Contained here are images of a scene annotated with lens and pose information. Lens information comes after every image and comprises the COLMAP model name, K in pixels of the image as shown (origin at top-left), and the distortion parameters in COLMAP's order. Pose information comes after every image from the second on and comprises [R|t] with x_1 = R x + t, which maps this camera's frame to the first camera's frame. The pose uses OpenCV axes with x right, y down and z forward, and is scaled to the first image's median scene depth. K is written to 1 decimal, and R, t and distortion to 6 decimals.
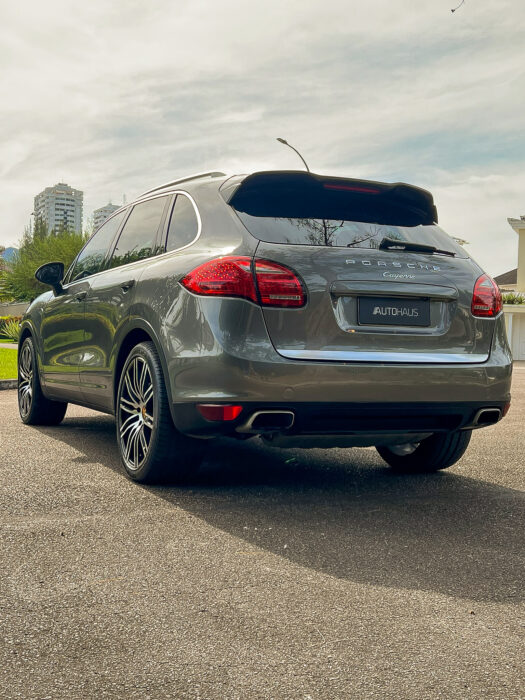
lens RADIAL K [[884.1, 0, 262.5], [0, 884.1, 350.0], [0, 0, 1]] dist [0.068605, -0.047285]
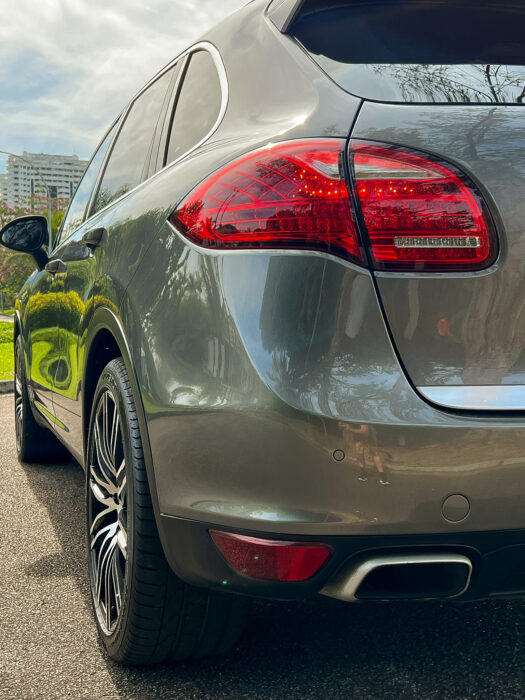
lens RADIAL K [[884.1, 0, 262.5], [0, 884.1, 350.0], [0, 0, 1]] dist [0.068605, -0.047285]
pose [[0.993242, -0.029687, -0.112203, -0.006104], [0.033307, 0.998979, 0.030527, -0.026951], [0.111182, -0.034058, 0.993216, 0.589910]]
